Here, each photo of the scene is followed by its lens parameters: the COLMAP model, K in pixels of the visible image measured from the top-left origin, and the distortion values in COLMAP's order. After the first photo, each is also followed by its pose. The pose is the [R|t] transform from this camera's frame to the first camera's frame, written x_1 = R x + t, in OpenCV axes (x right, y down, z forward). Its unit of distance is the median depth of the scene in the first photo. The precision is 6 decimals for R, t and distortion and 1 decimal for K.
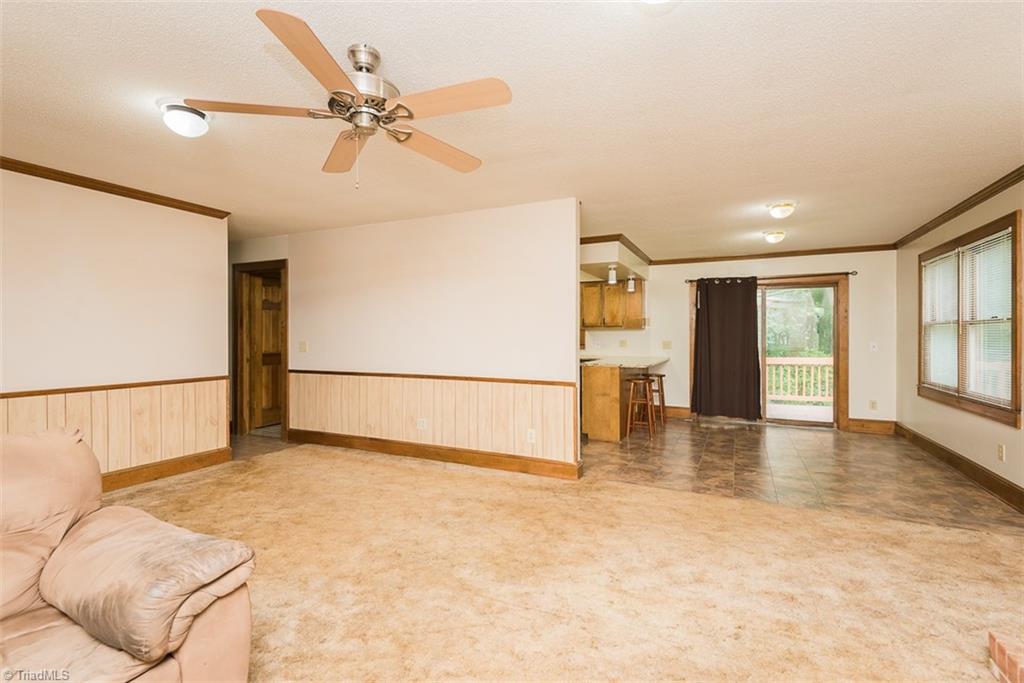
lens RADIAL K [[469.6, 0, 520.6], [0, 469.6, 336.6], [0, 0, 1]] dist [0.023647, -0.007452]
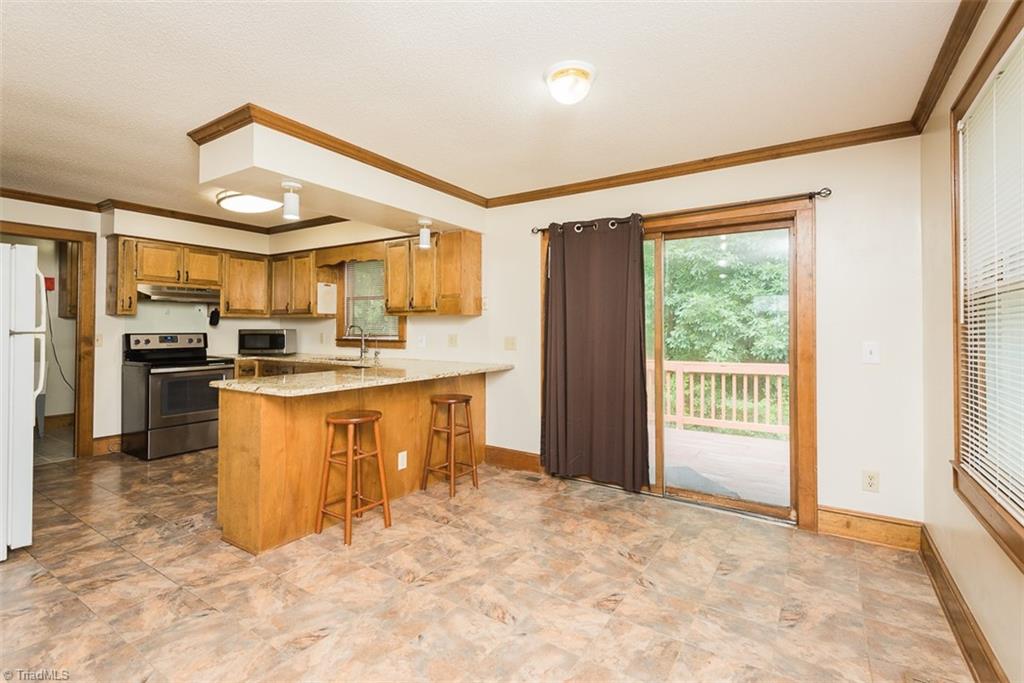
lens RADIAL K [[469.6, 0, 524.9], [0, 469.6, 321.9], [0, 0, 1]] dist [0.023647, -0.007452]
pose [[0.991542, 0.002092, -0.129766, 0.465342], [-0.004332, 0.999846, -0.016979, 0.001262], [0.129711, 0.017397, 0.991399, 0.495948]]
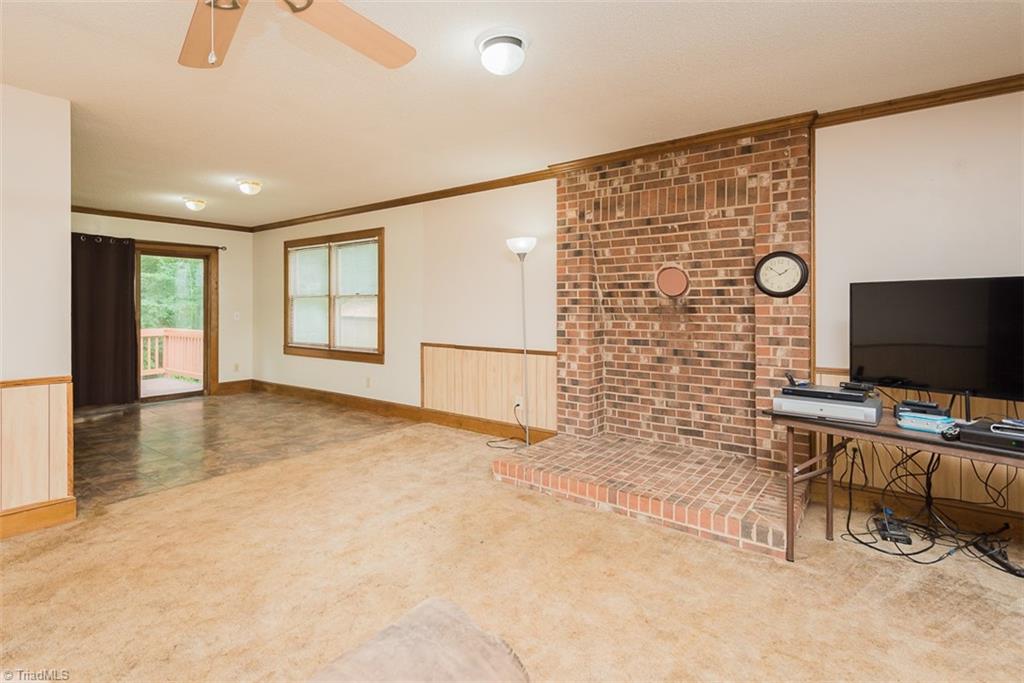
lens RADIAL K [[509.7, 0, 476.6], [0, 509.7, 308.4], [0, 0, 1]] dist [0.000890, -0.000920]
pose [[0.225946, -0.003978, 0.974132, -0.299357], [-0.002072, 0.999987, 0.004564, -0.002859], [-0.974138, -0.003050, 0.225935, 0.170824]]
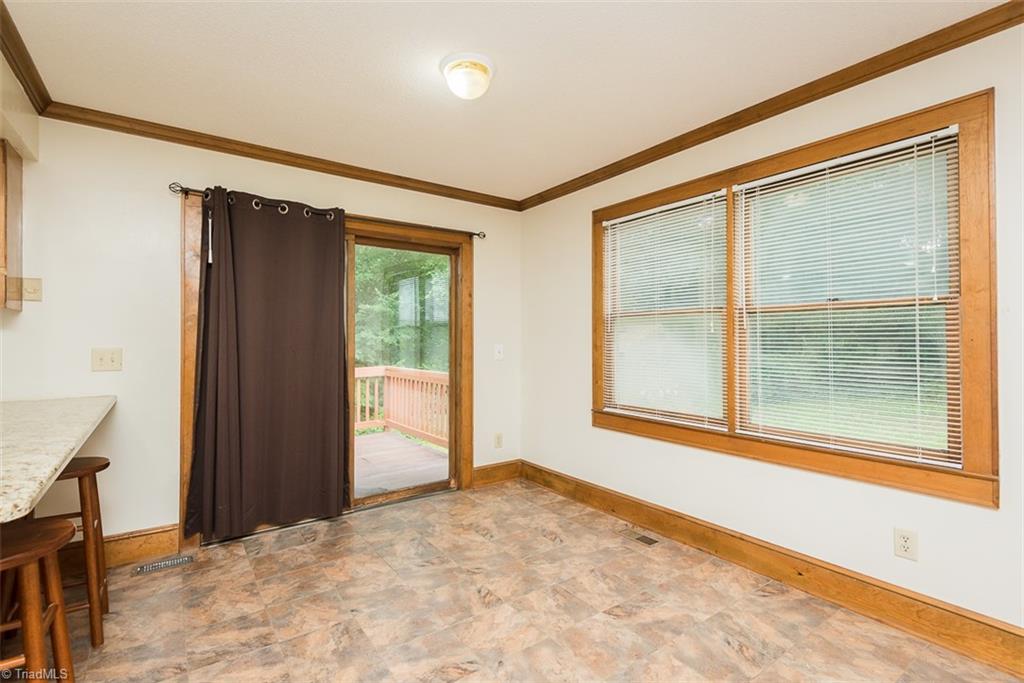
lens RADIAL K [[469.6, 0, 502.4], [0, 469.6, 334.2], [0, 0, 1]] dist [0.023647, -0.007452]
pose [[0.496558, 0.007363, 0.867972, 0.175676], [0.002591, 0.999947, -0.009965, 0.003125], [-0.868000, 0.007197, 0.496512, 0.659510]]
